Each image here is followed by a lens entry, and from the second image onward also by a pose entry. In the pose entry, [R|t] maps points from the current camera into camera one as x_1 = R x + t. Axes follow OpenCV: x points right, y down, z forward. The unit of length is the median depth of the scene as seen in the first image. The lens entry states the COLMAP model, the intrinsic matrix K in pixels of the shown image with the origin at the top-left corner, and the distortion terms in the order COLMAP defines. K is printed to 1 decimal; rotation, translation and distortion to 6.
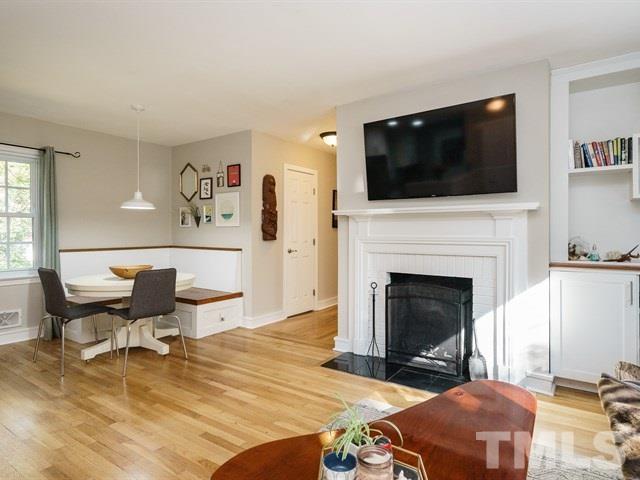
lens RADIAL K [[374.4, 0, 332.1], [0, 374.4, 236.3], [0, 0, 1]] dist [0.006233, 0.001623]
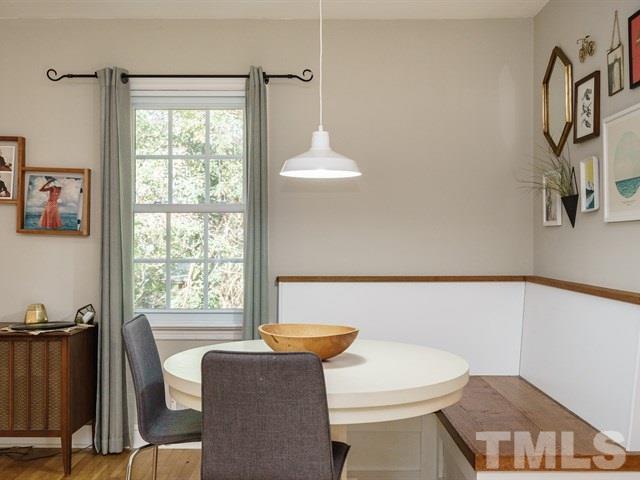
lens RADIAL K [[685.4, 0, 323.5], [0, 685.4, 238.1], [0, 0, 1]] dist [0.008494, 0.000000]
pose [[0.537677, -0.003093, -0.843145, 0.052060], [-0.013659, 0.999830, -0.012378, -0.002073], [0.843040, 0.018172, 0.537544, 0.505406]]
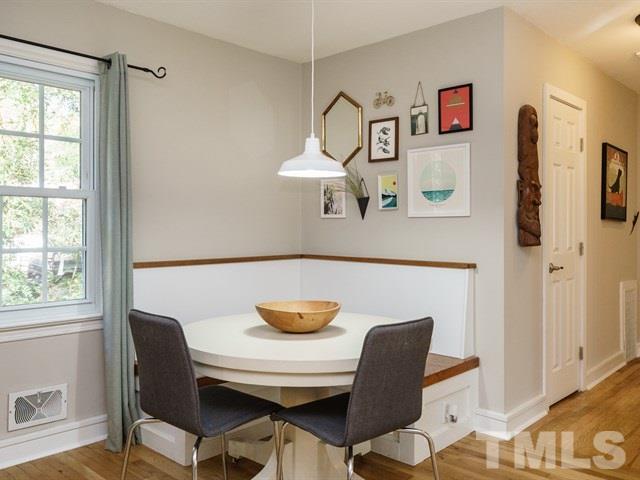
lens RADIAL K [[557.4, 0, 313.3], [0, 557.4, 229.9], [0, 0, 1]] dist [0.009689, 0.011717]
pose [[0.986767, 0.002612, -0.162121, -0.324218], [-0.004042, 0.999956, -0.008494, -0.002241], [0.162091, 0.009037, 0.986734, 0.274043]]
